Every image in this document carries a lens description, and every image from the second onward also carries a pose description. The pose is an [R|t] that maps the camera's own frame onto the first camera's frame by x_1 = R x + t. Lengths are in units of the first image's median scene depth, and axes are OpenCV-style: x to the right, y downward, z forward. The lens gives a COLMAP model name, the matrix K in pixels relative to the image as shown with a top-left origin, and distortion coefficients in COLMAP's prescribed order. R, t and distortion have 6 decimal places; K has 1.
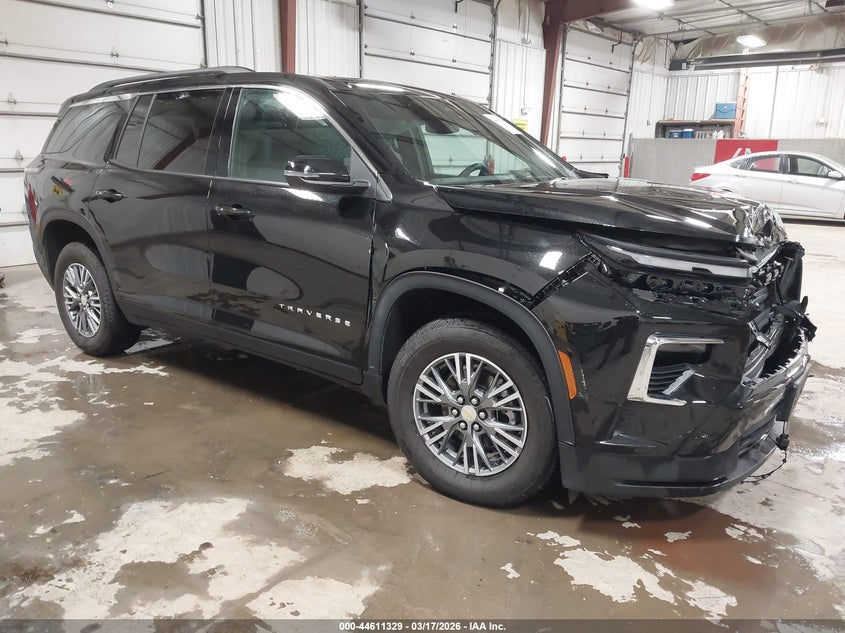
lens RADIAL K [[652.5, 0, 422.3], [0, 652.5, 321.1], [0, 0, 1]] dist [0.003758, -0.002460]
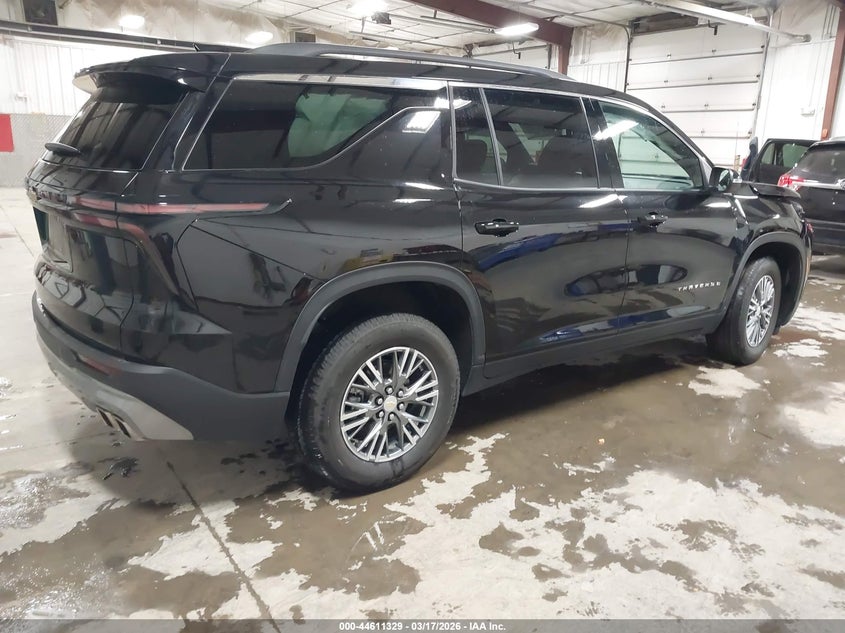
lens RADIAL K [[652.5, 0, 423.2], [0, 652.5, 311.4], [0, 0, 1]] dist [0.003758, -0.002460]
pose [[0.256962, -0.240348, 0.936057, -1.183142], [0.207824, 0.959663, 0.189358, -0.249233], [-0.943811, 0.145877, 0.296547, 0.859664]]
